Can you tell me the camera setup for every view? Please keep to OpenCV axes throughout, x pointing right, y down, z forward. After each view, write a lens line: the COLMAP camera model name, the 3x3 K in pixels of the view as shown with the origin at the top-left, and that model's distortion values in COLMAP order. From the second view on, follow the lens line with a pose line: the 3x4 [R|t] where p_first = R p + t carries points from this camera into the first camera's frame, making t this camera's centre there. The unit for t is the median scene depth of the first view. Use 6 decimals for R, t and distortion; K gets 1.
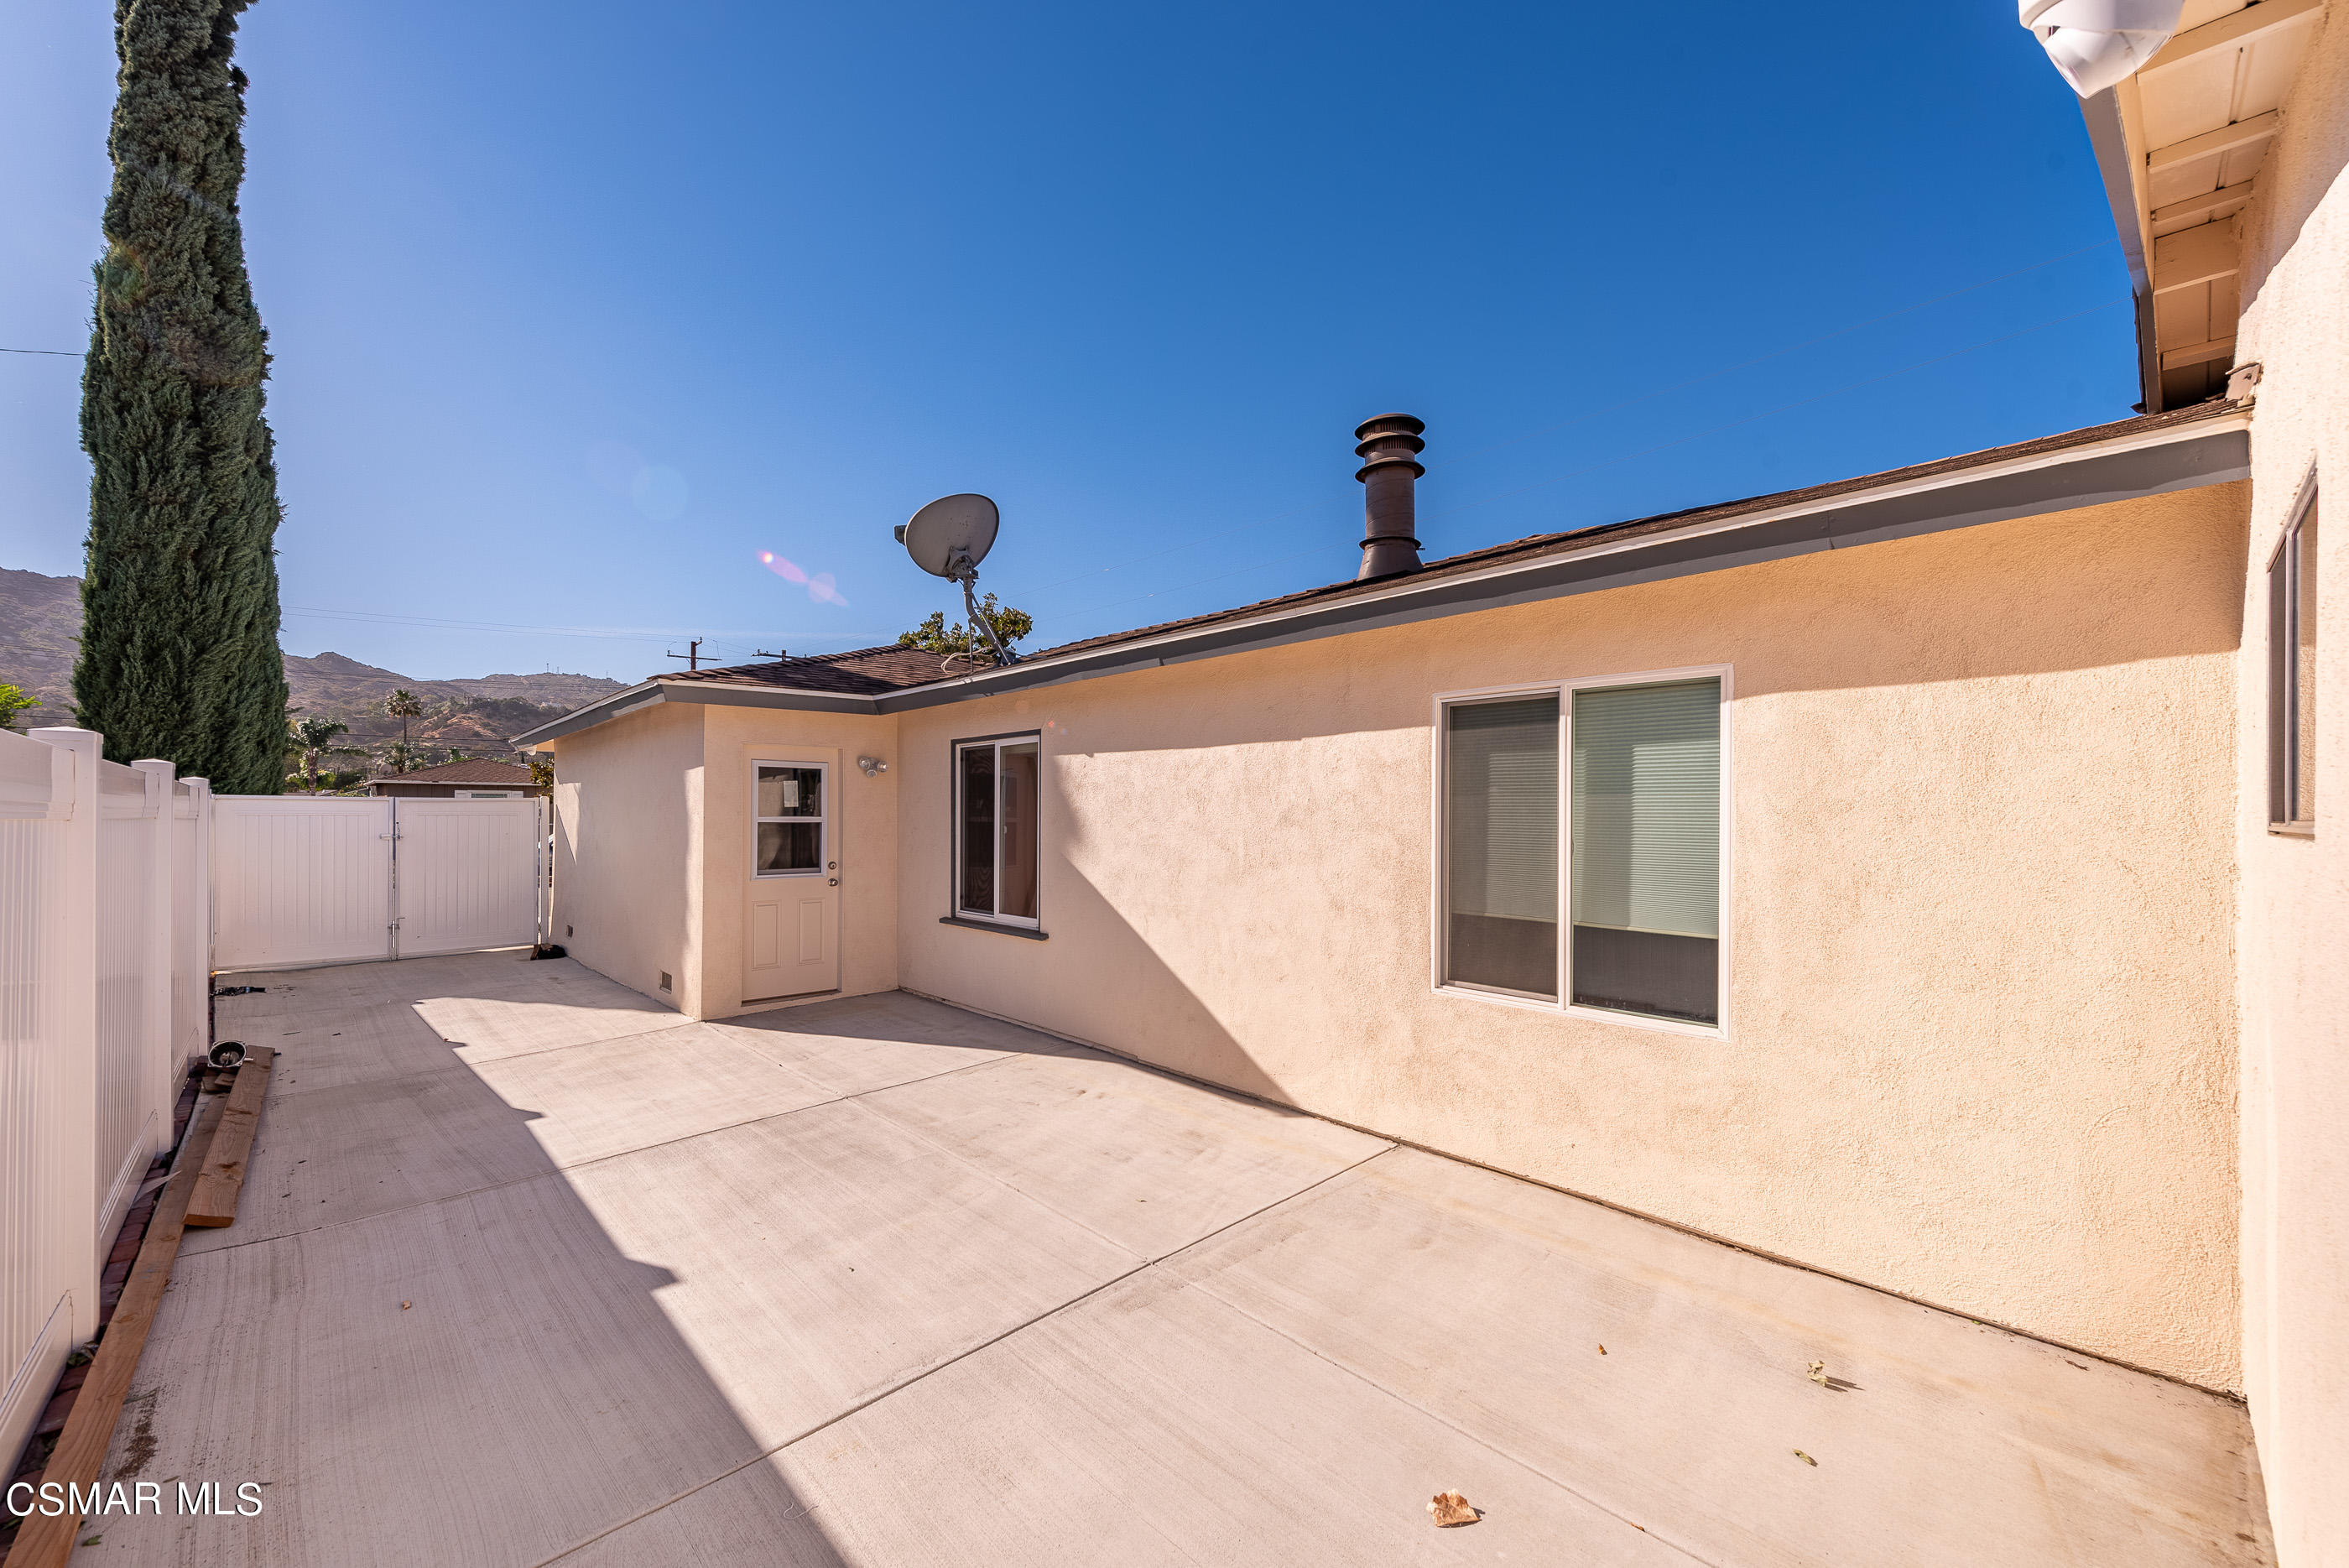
lens RADIAL K [[920.5, 0, 1159.6], [0, 920.5, 806.4], [0, 0, 1]] dist [0.013228, -0.003758]
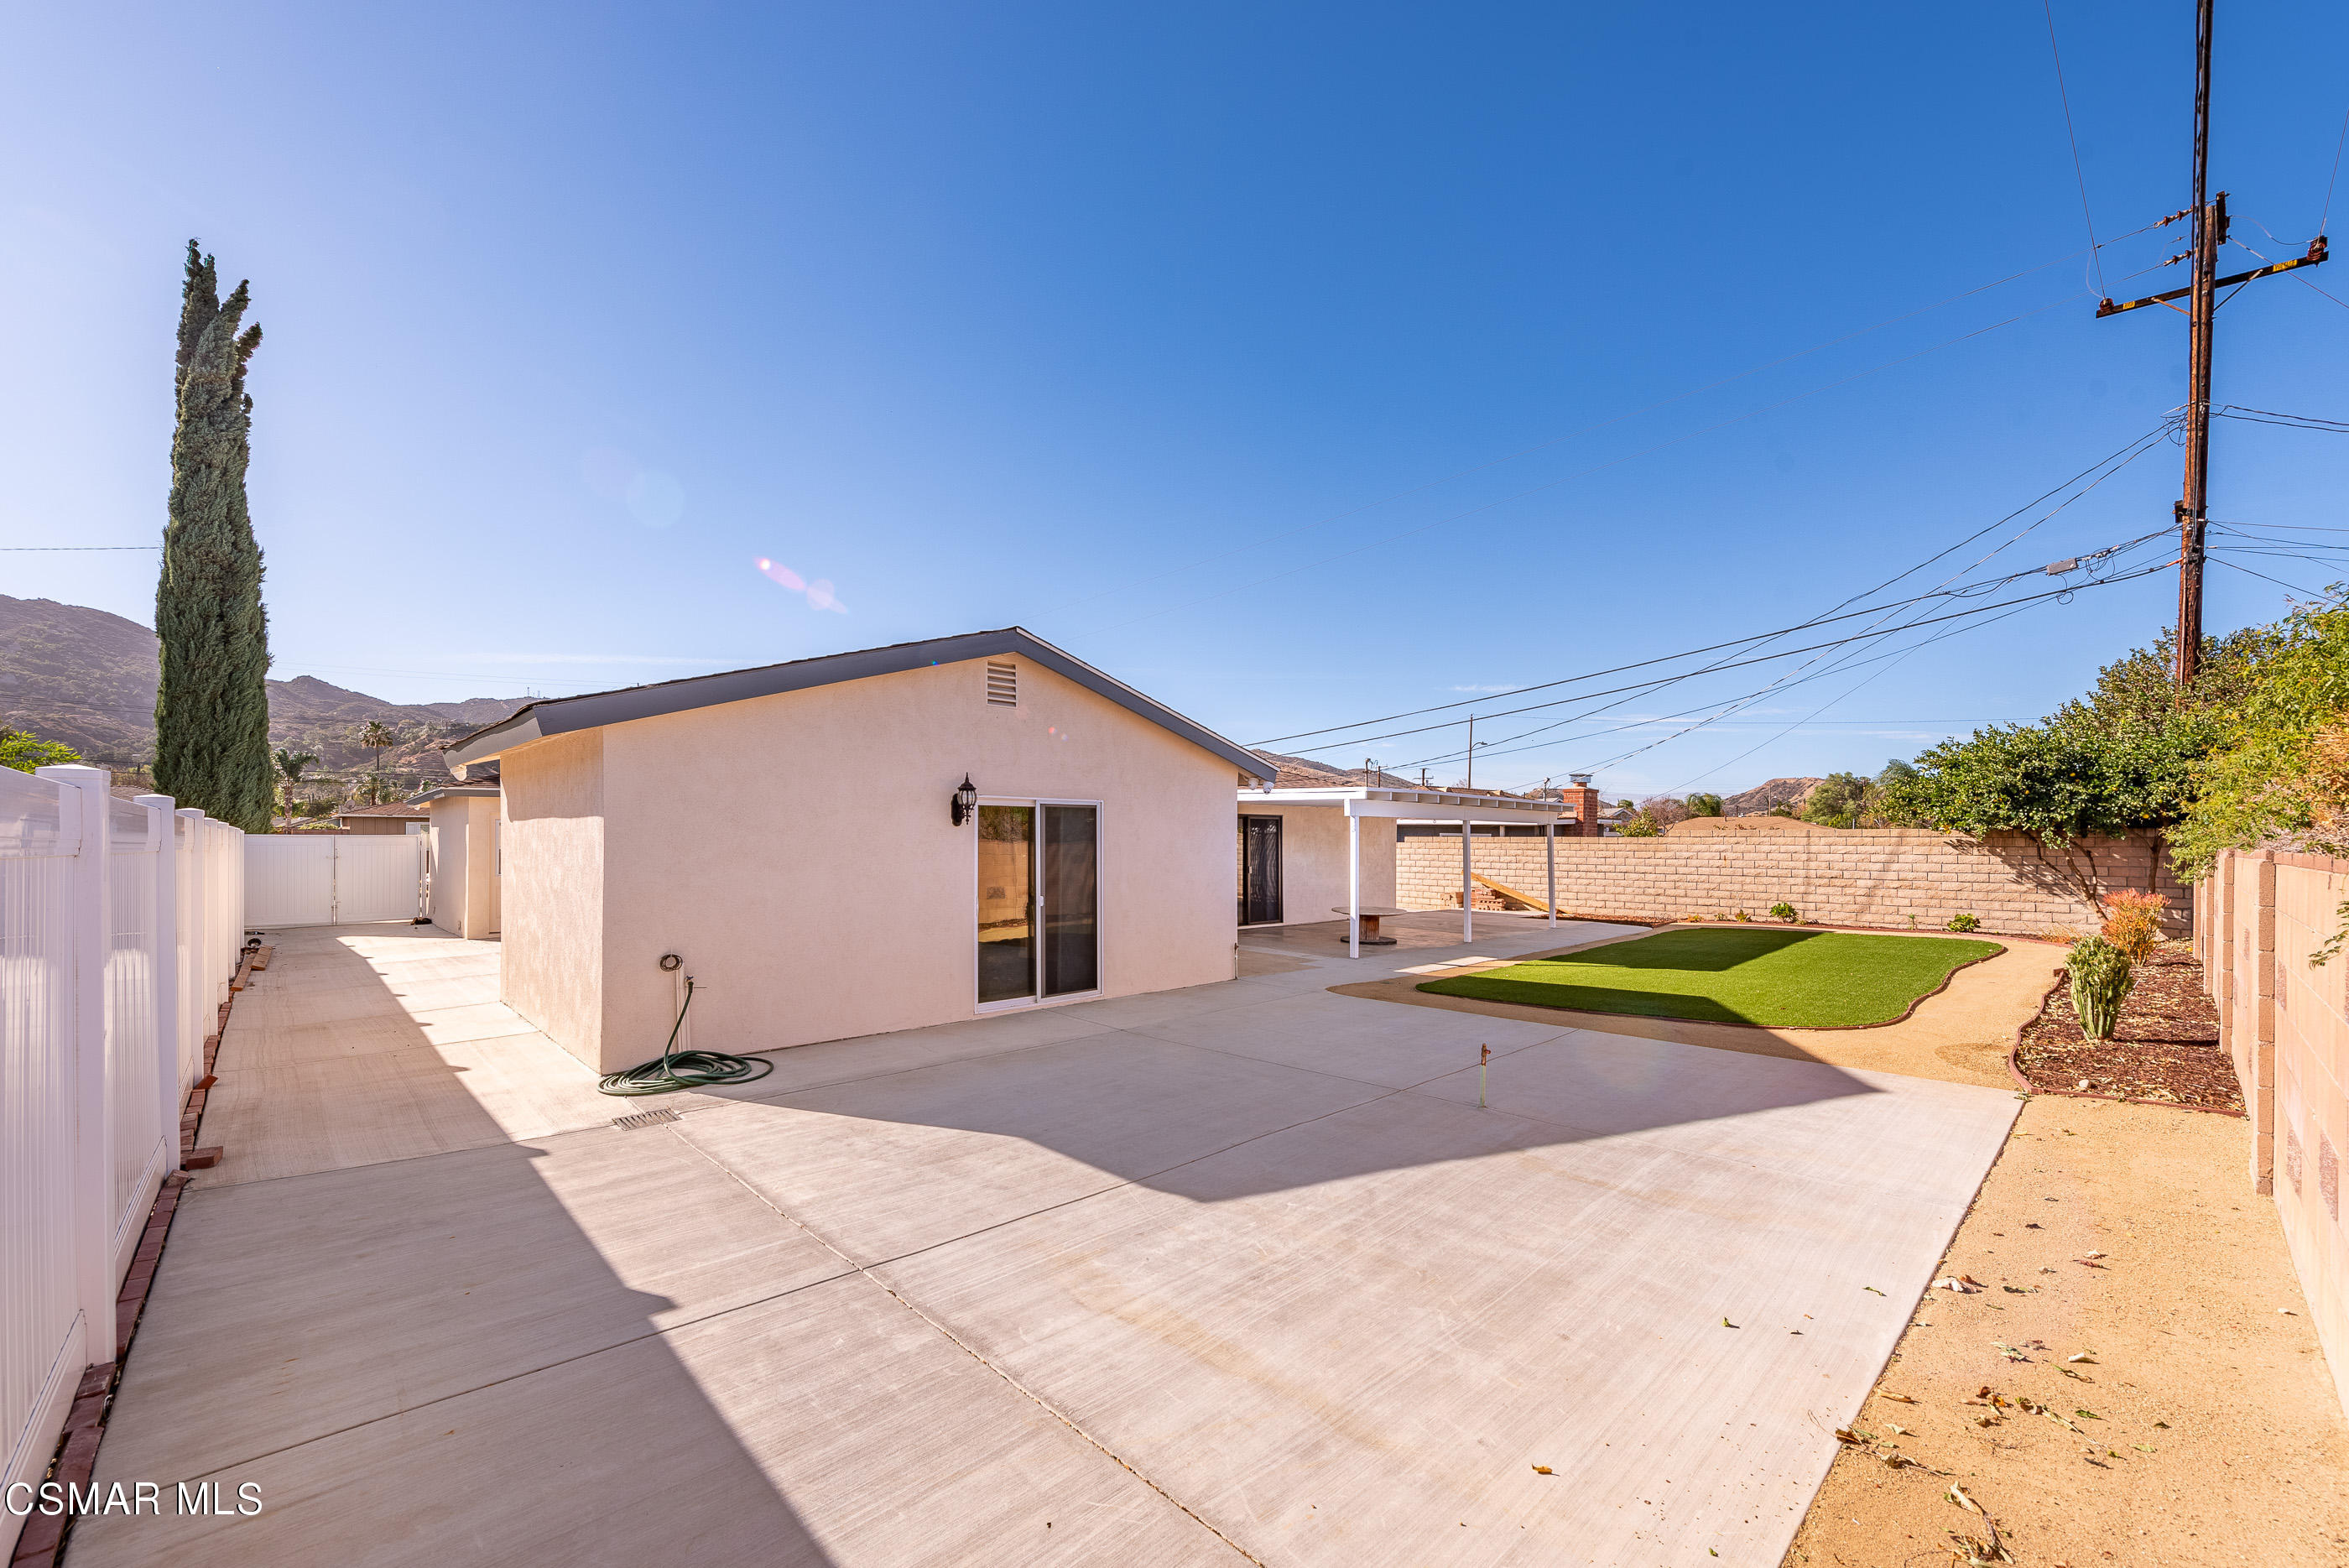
lens RADIAL K [[920.5, 0, 1159.8], [0, 920.5, 828.4], [0, 0, 1]] dist [0.013228, -0.003758]
pose [[0.999890, 0.001152, 0.014784, 0.686669], [-0.001083, 0.999988, -0.004684, -0.014645], [-0.014789, 0.004668, 0.999880, -0.755653]]
